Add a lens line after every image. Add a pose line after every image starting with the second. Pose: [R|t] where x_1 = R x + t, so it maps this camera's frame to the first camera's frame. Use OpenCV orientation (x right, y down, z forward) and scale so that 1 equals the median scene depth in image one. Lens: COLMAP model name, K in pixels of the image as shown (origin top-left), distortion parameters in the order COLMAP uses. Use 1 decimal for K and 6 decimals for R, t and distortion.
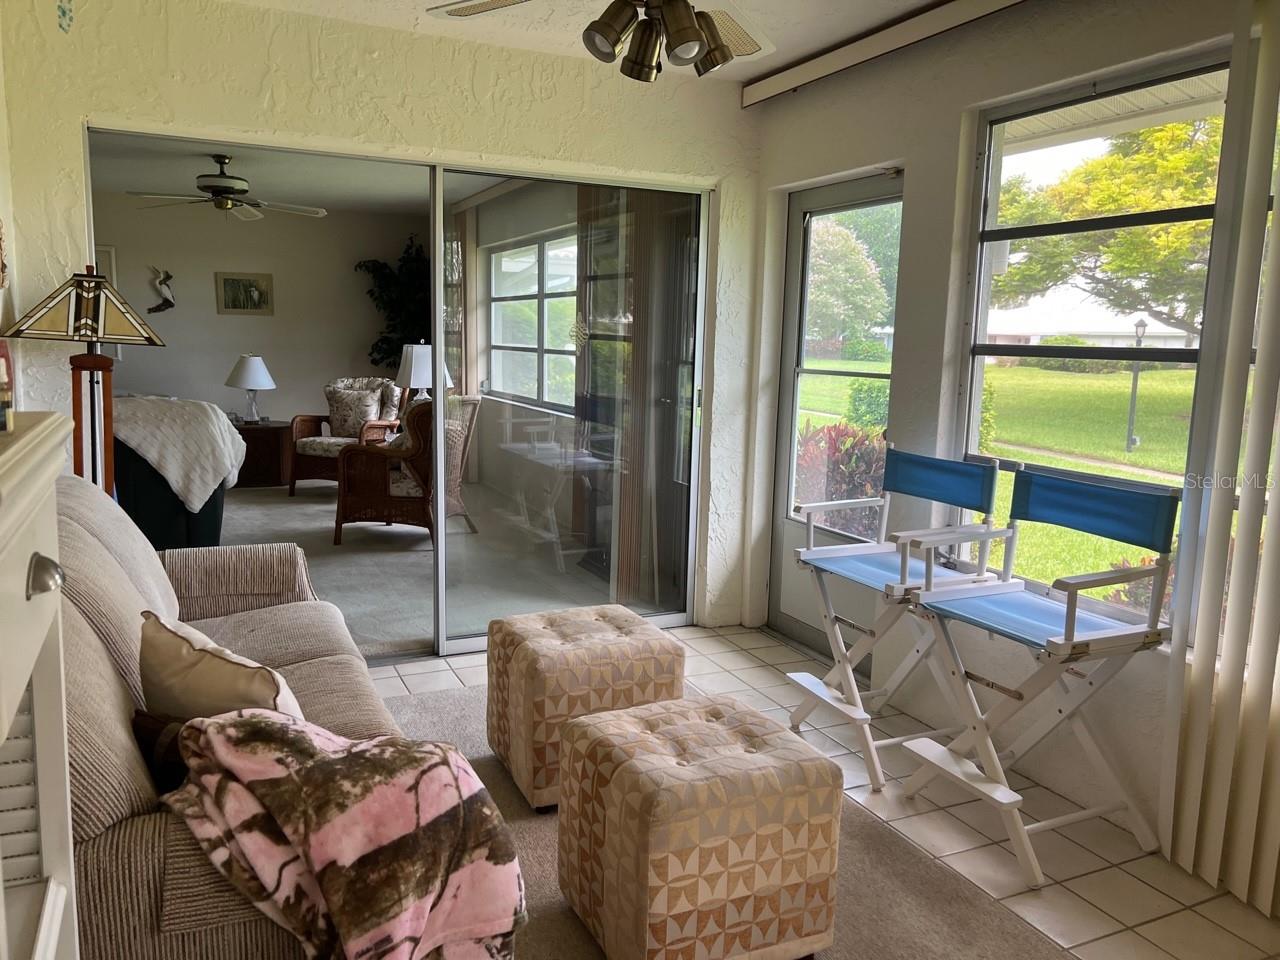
lens RADIAL K [[962.6, 0, 634.6], [0, 962.6, 478.0], [0, 0, 1]] dist [0.057916, -0.065618]
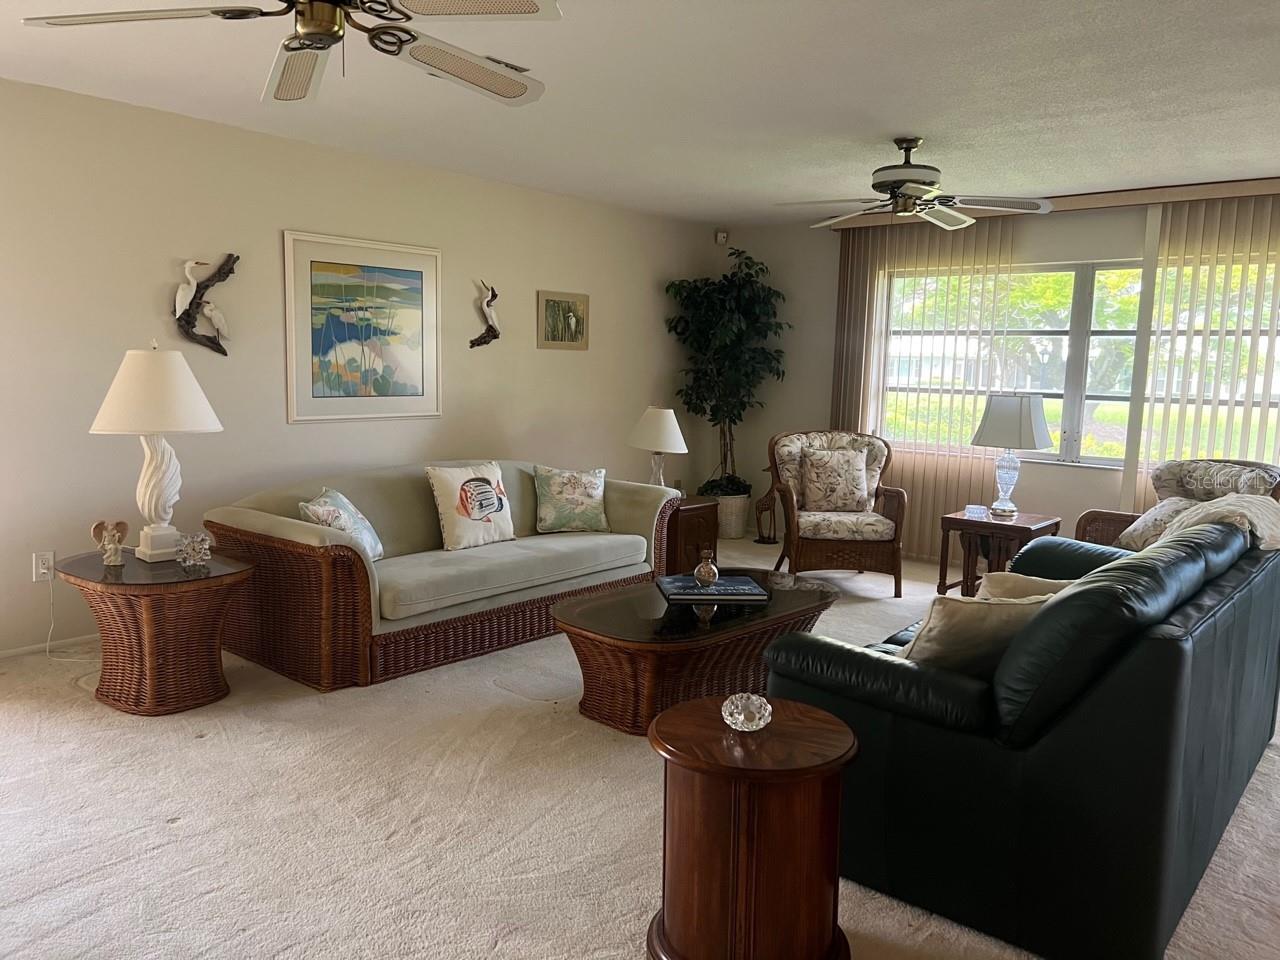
lens RADIAL K [[962.6, 0, 637.8], [0, 962.6, 481.4], [0, 0, 1]] dist [0.057916, -0.065618]
pose [[0.907533, -0.050673, 0.416912, -1.917027], [0.054881, 0.998491, 0.001894, -0.192533], [-0.416379, 0.021162, 0.908945, 0.915446]]
